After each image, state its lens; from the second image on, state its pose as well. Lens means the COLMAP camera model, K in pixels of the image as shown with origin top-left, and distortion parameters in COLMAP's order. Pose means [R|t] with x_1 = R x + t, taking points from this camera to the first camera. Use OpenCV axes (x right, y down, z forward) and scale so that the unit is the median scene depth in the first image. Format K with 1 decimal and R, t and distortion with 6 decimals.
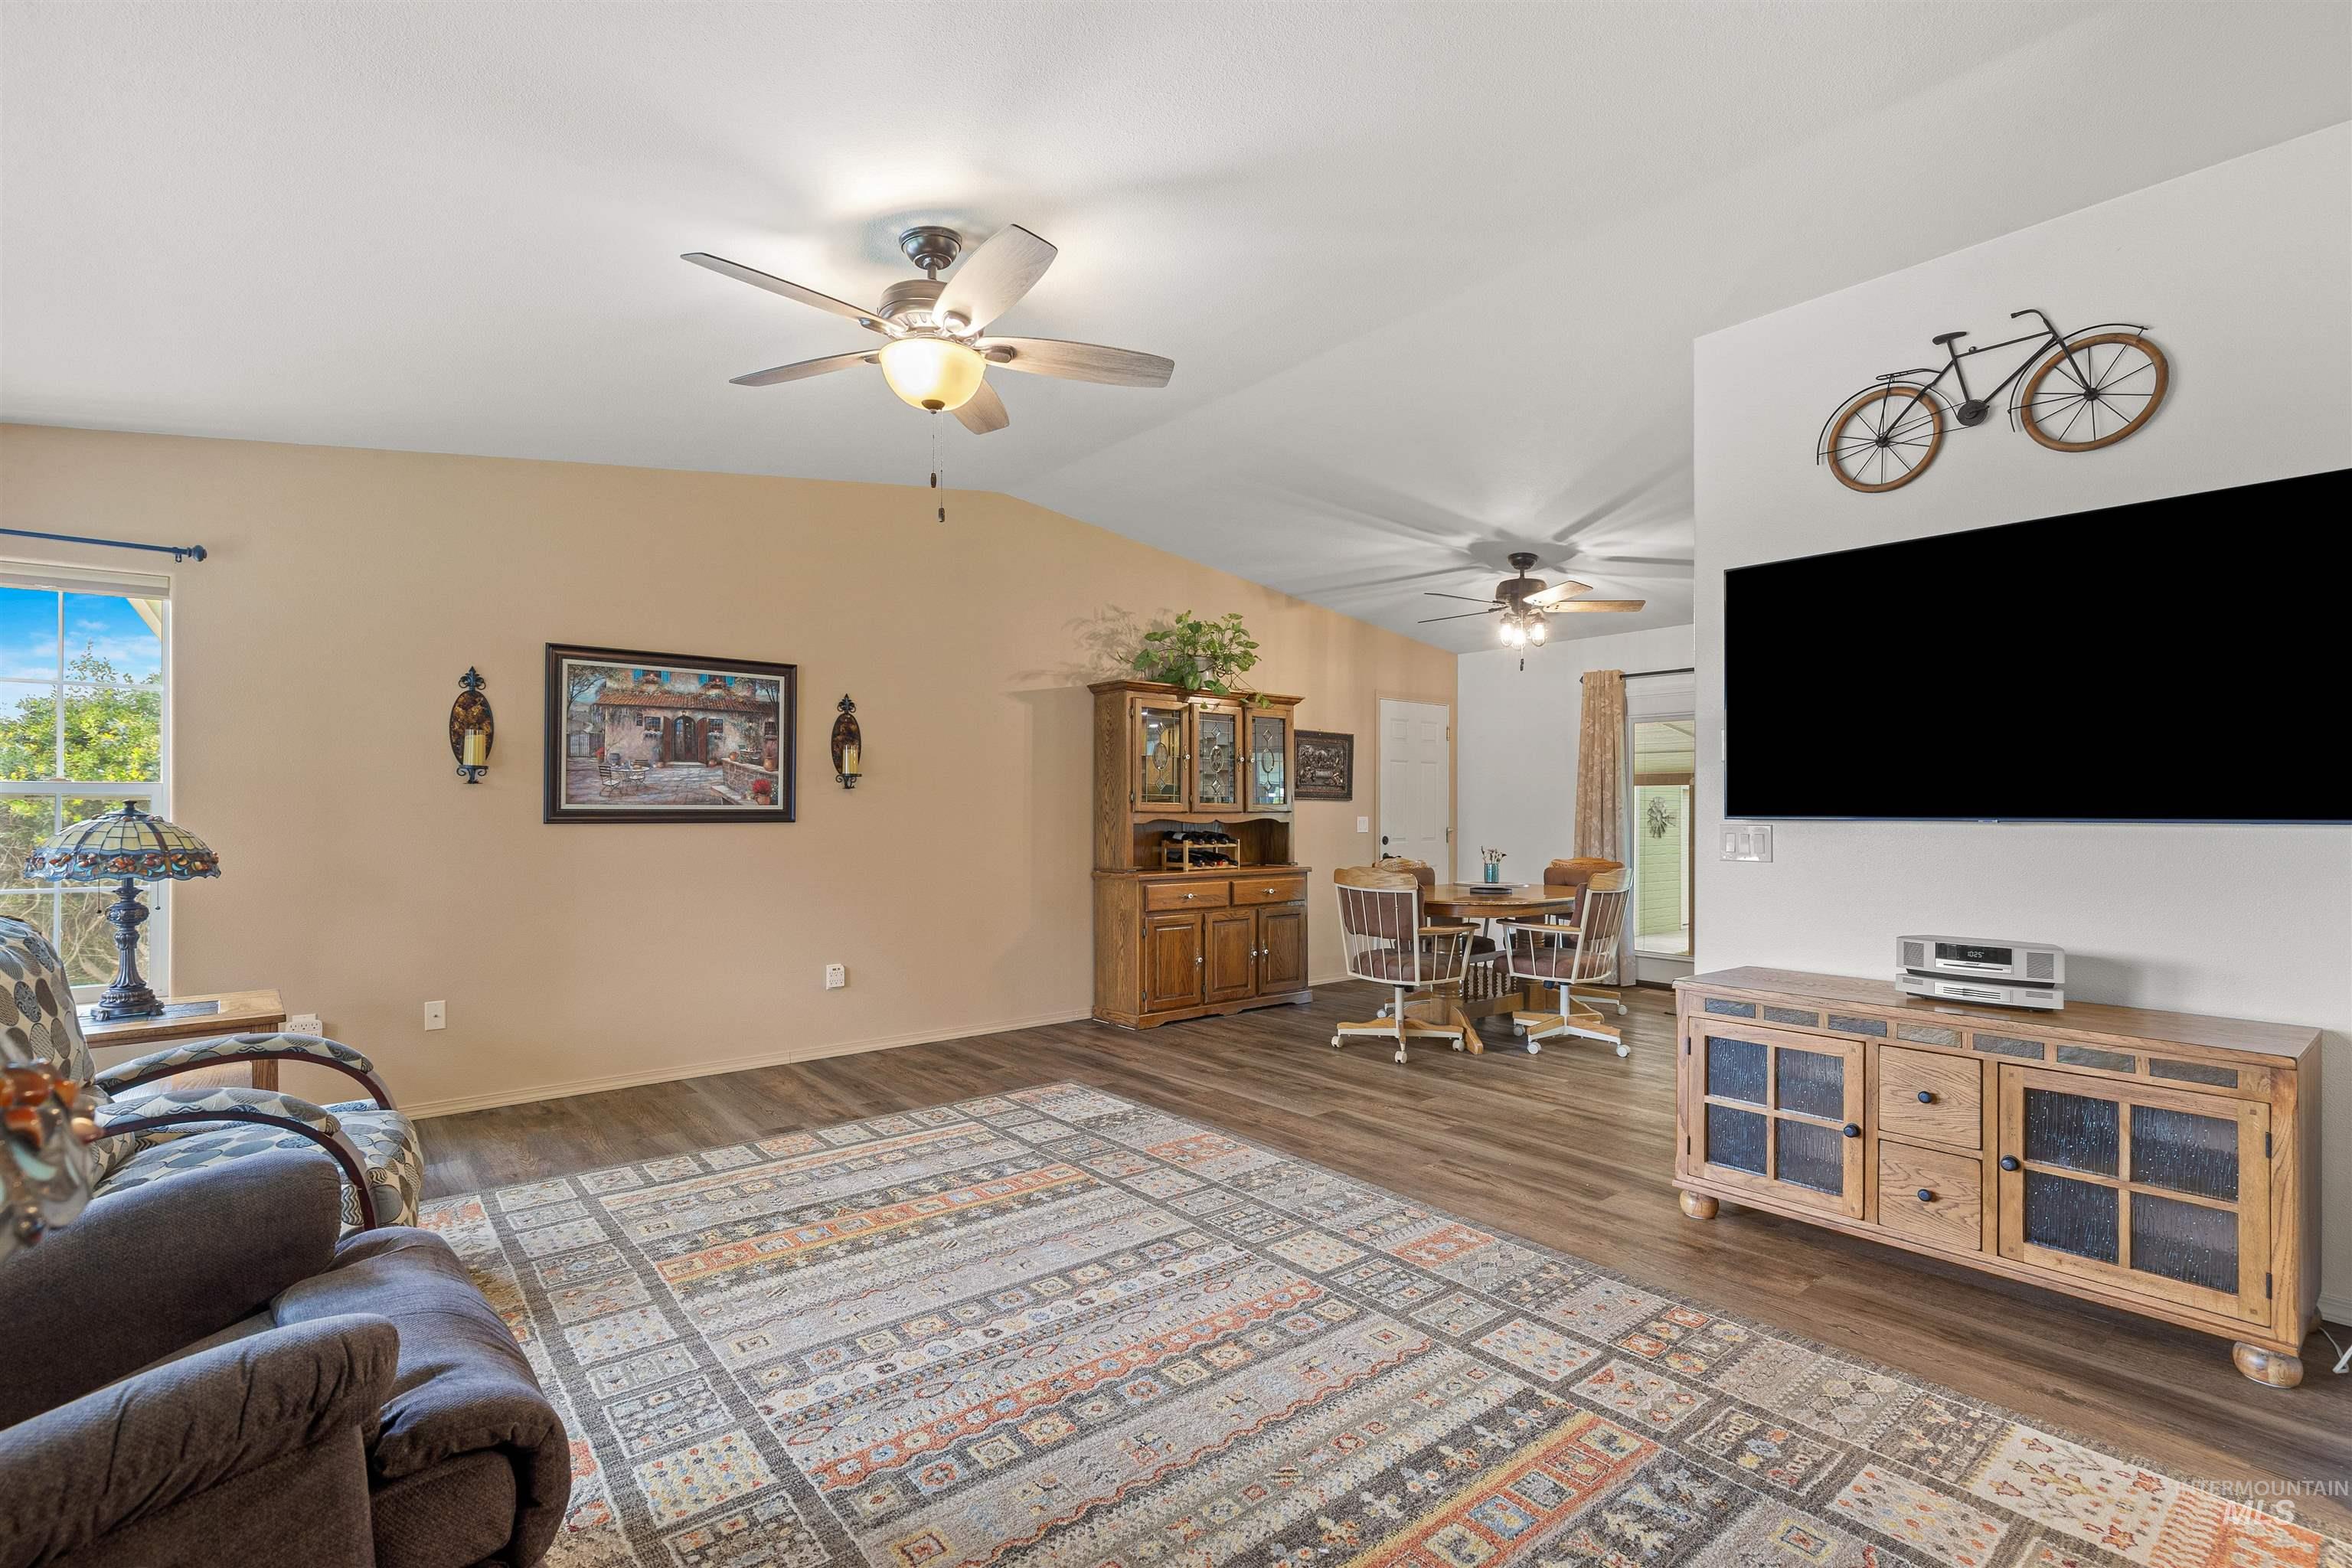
lens RADIAL K [[1069.5, 0, 1172.1], [0, 1069.5, 805.9], [0, 0, 1]] dist [0.000033, 0.000358]
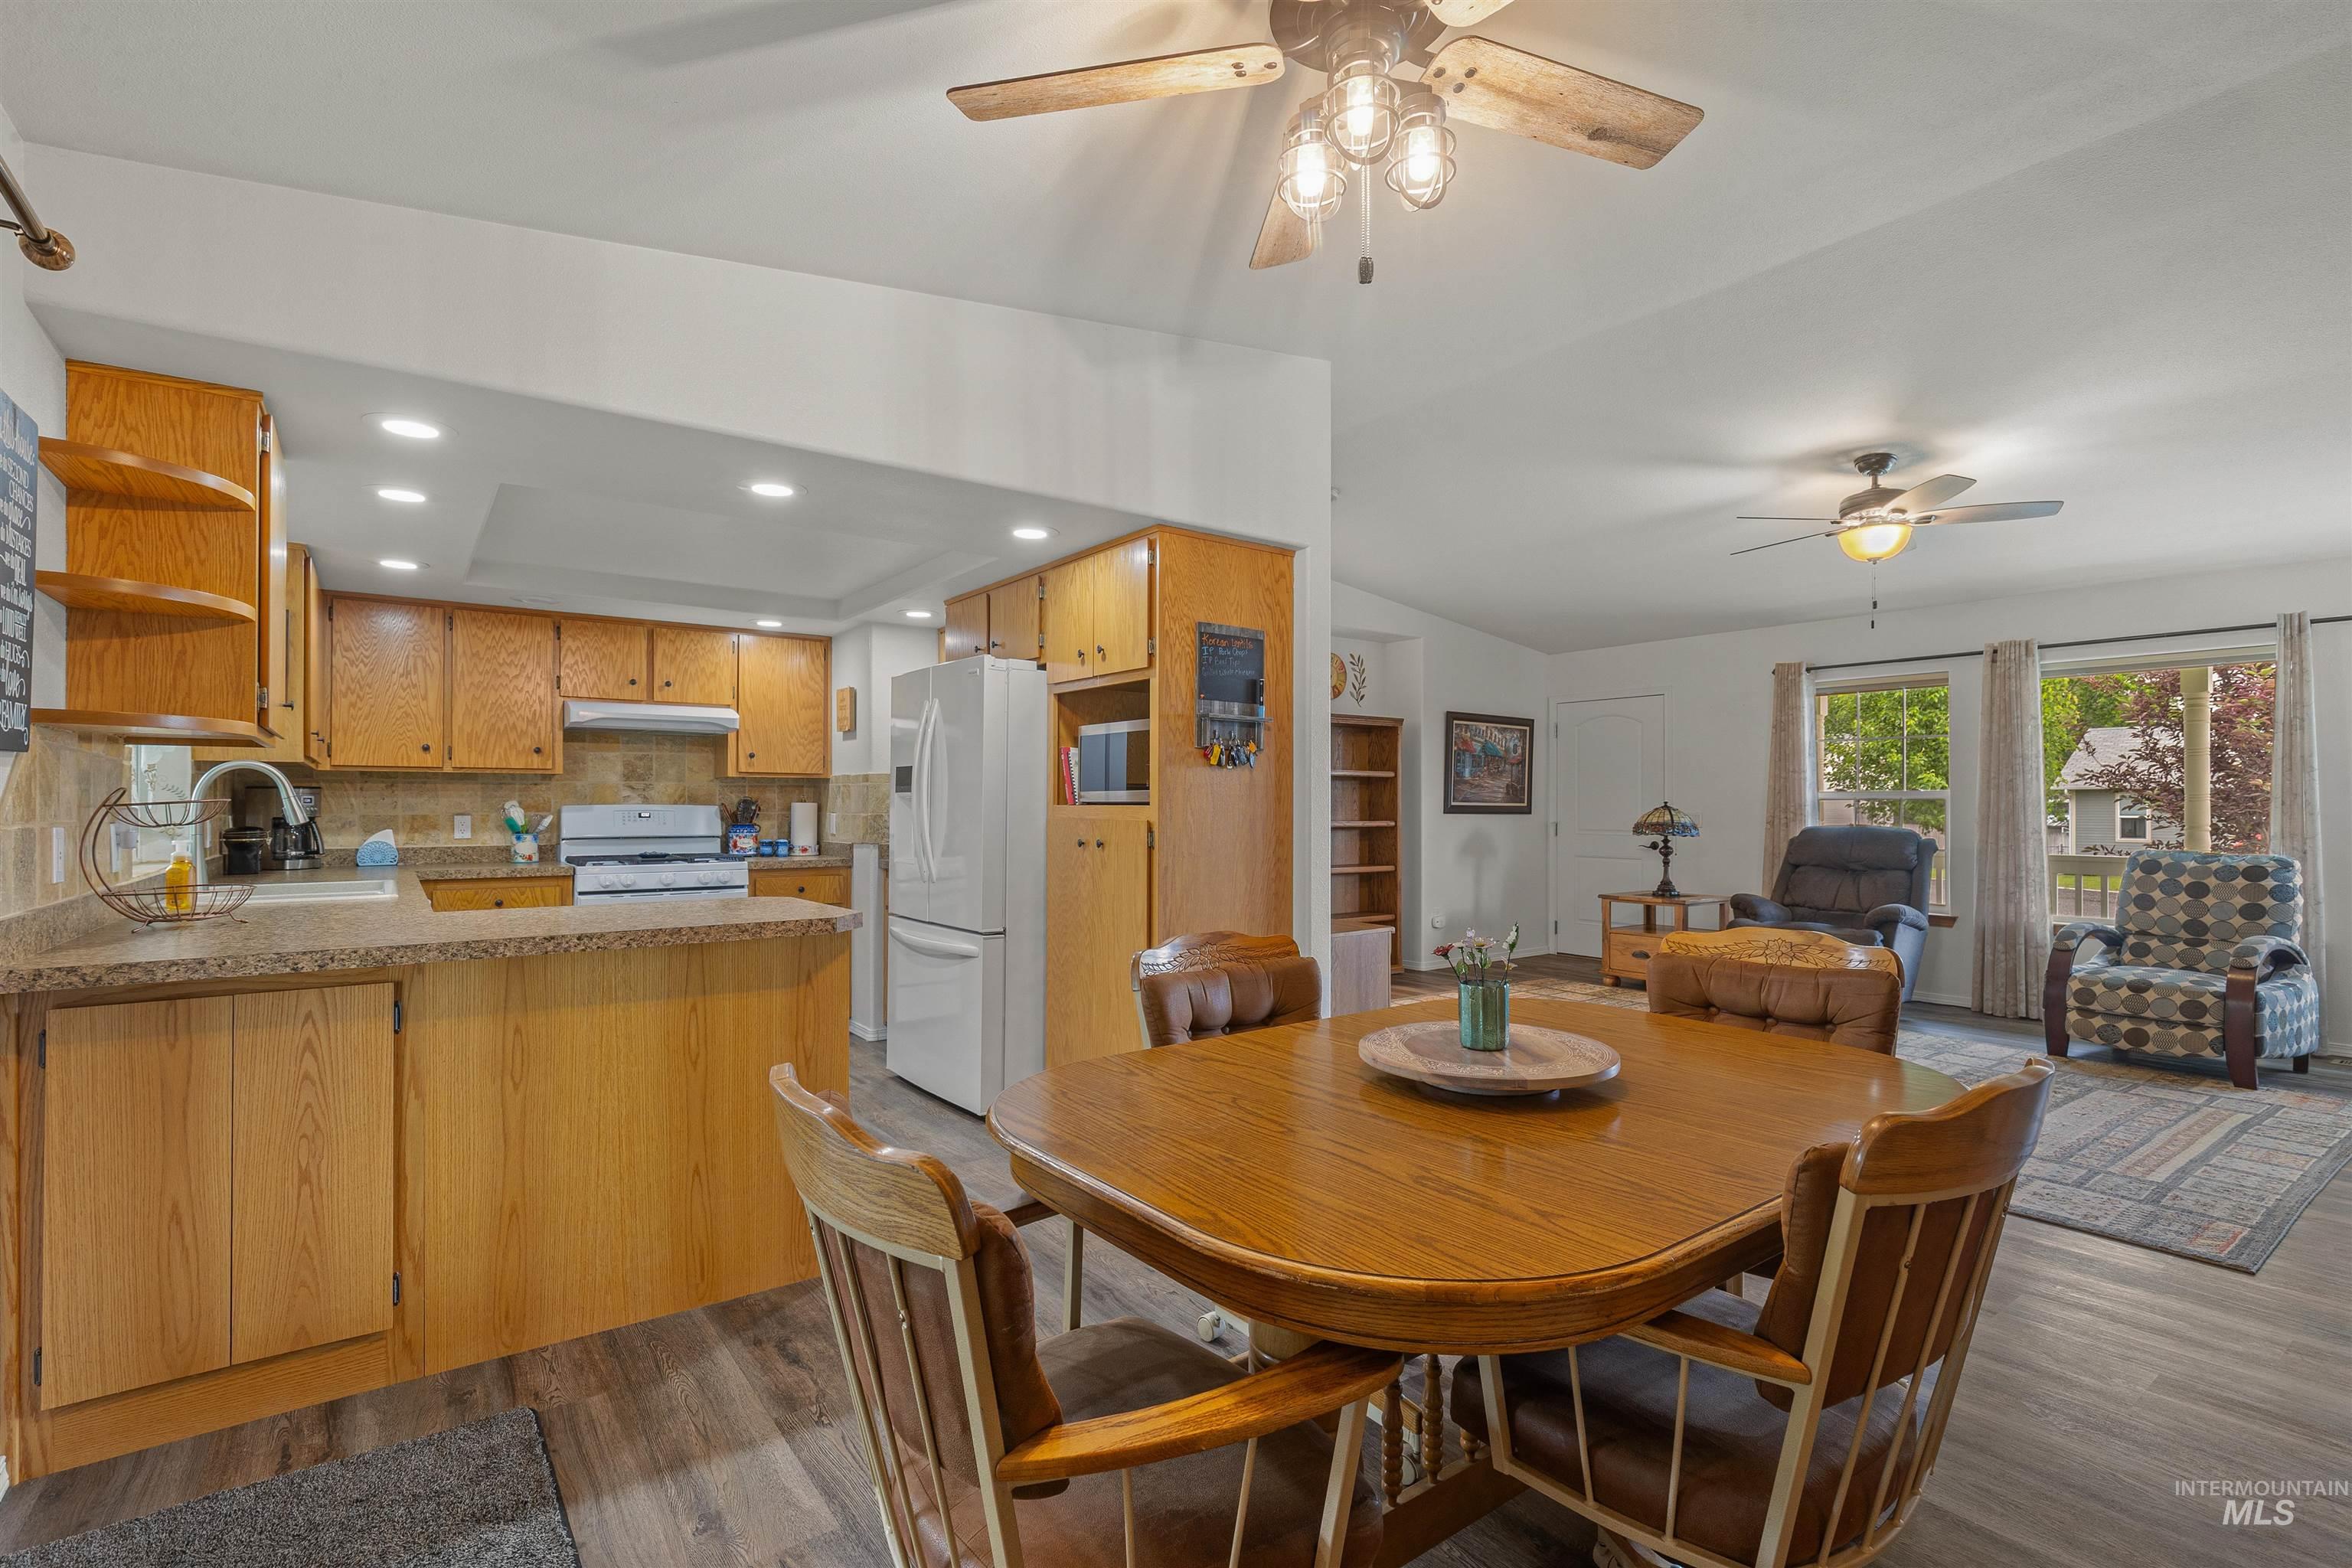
lens RADIAL K [[1088.2, 0, 1184.5], [0, 1088.2, 794.5], [0, 0, 1]] dist [0.000139, 0.000549]
pose [[-0.999319, -0.000014, 0.036904, 0.718557], [-0.000444, 0.999932, -0.011654, 0.010036], [-0.036901, -0.011663, -0.999251, 2.522147]]
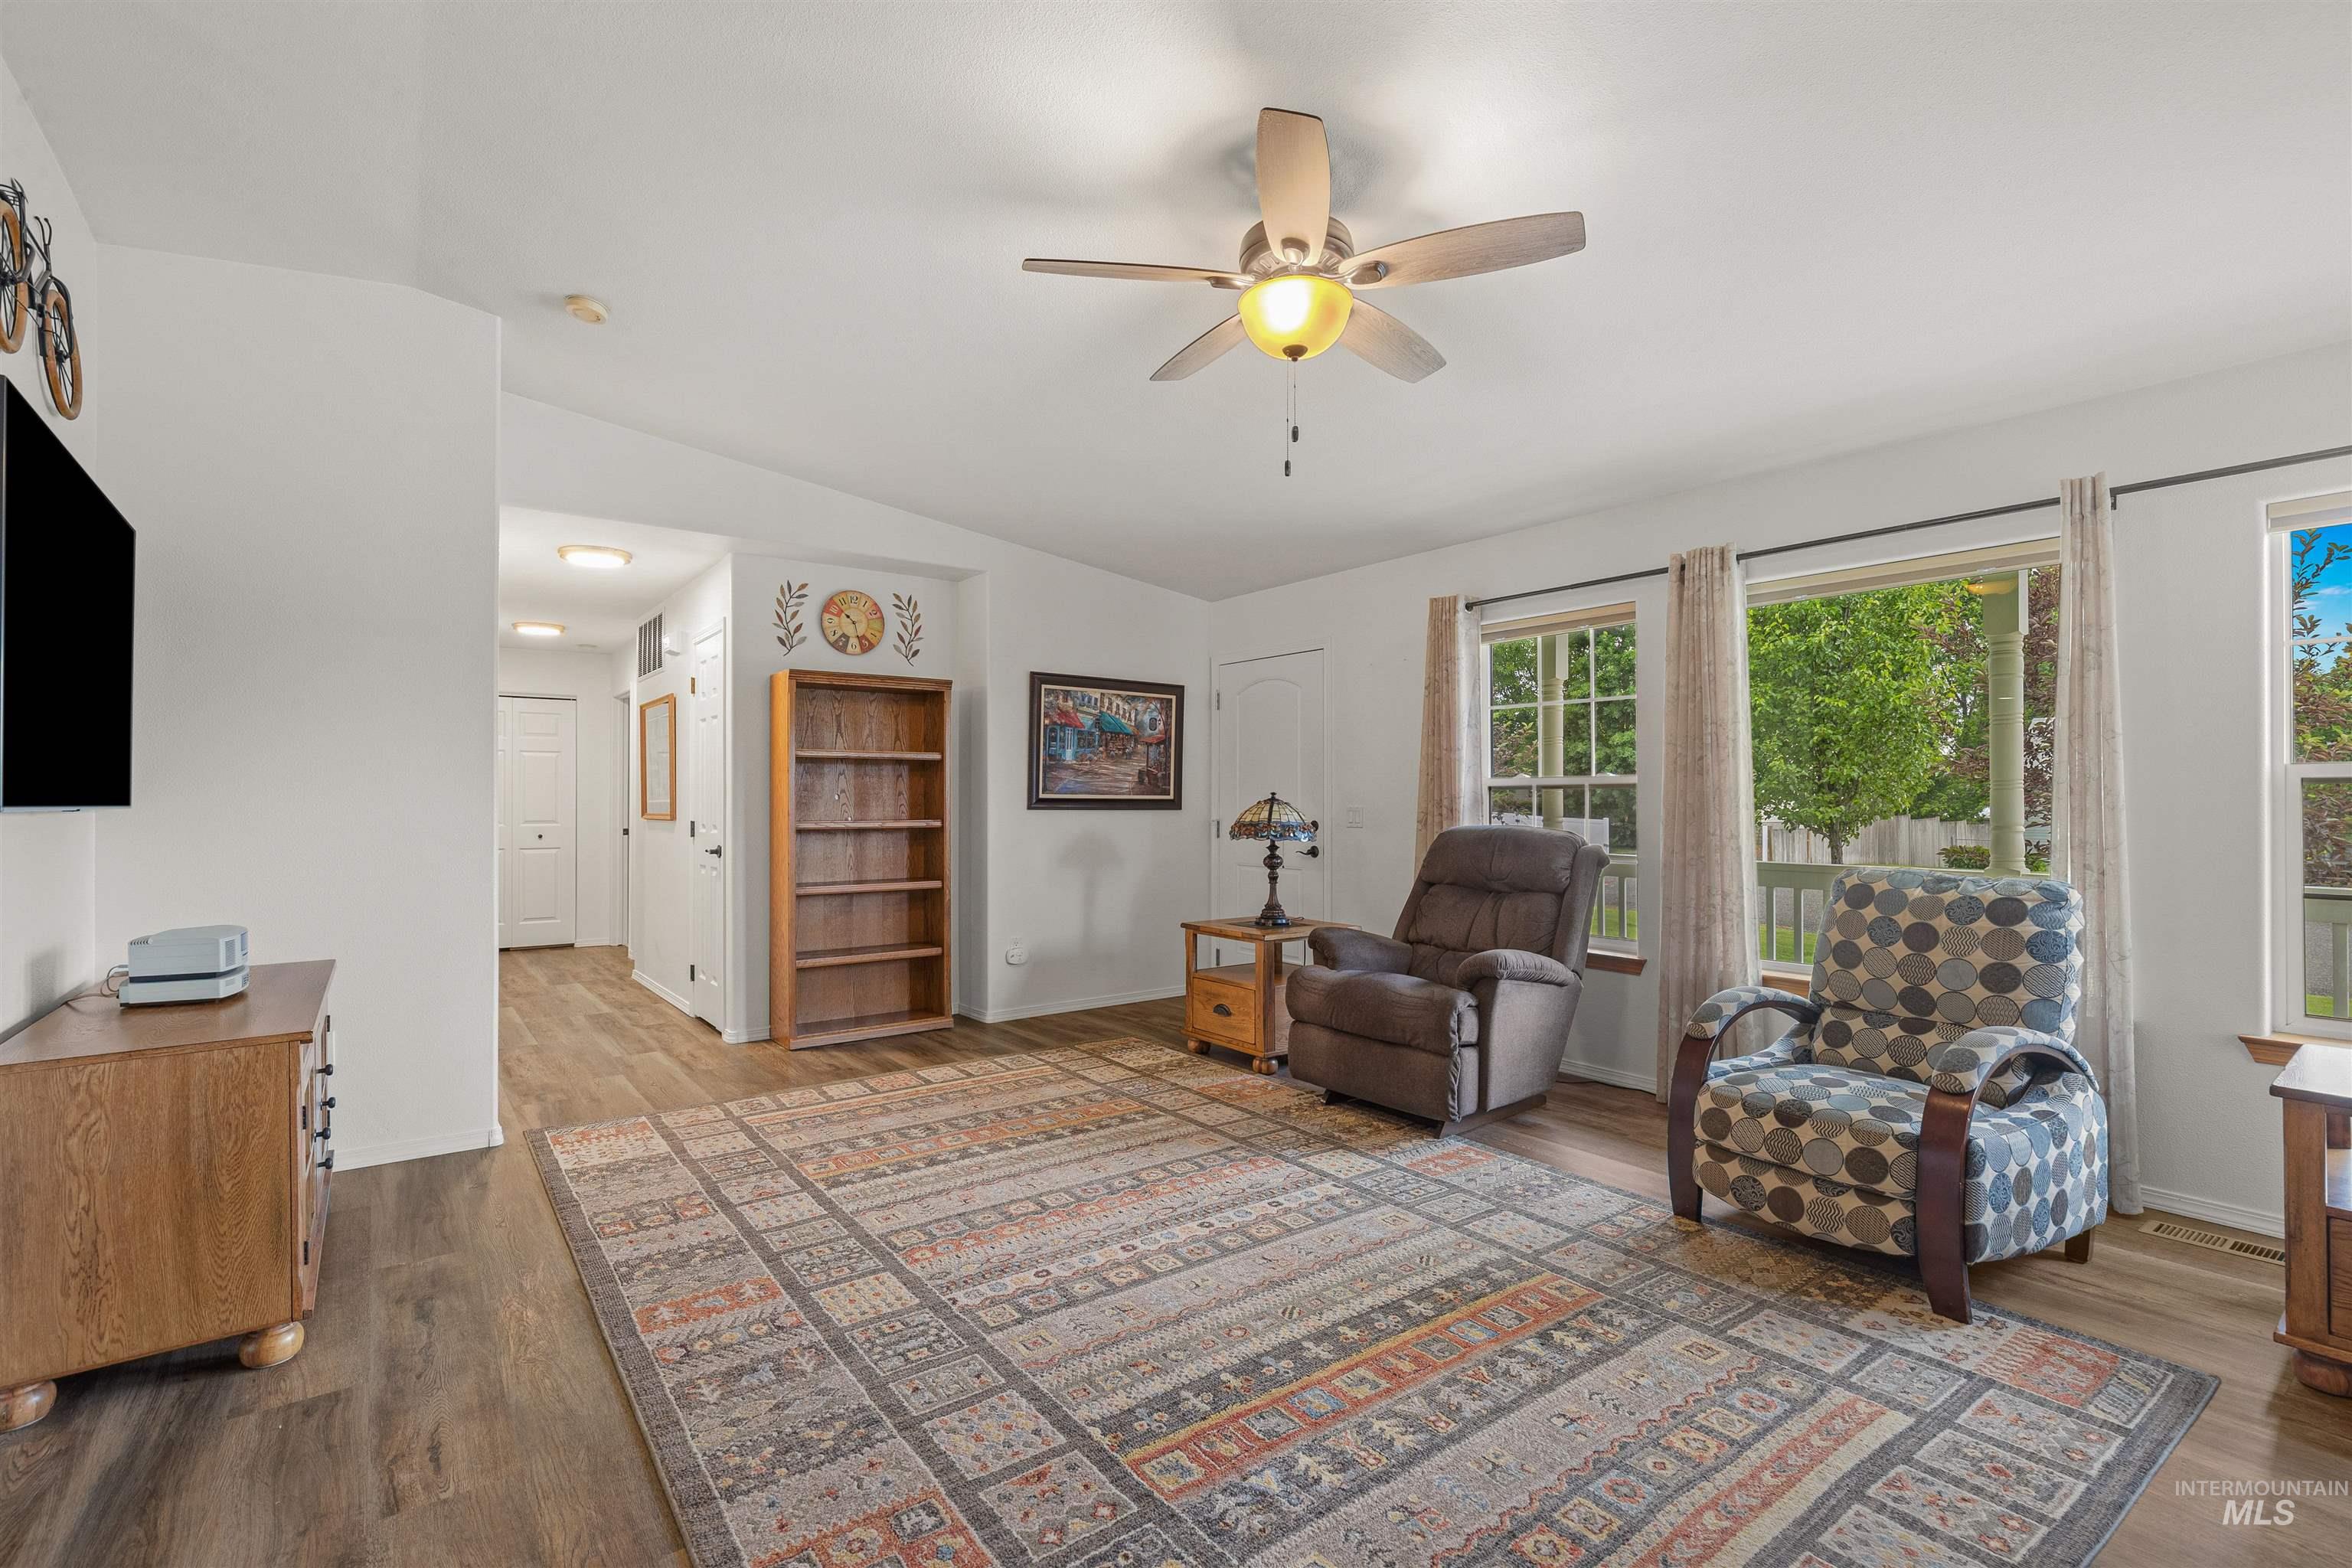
lens RADIAL K [[1066.6, 0, 1186.1], [0, 1066.6, 784.1], [0, 0, 1]] dist [-0.002077, -0.000189]
pose [[-0.999471, 0.002914, 0.032393, -0.149586], [0.002414, 0.999877, -0.015465, 0.009689], [-0.032434, -0.015379, -0.999356, 1.777930]]
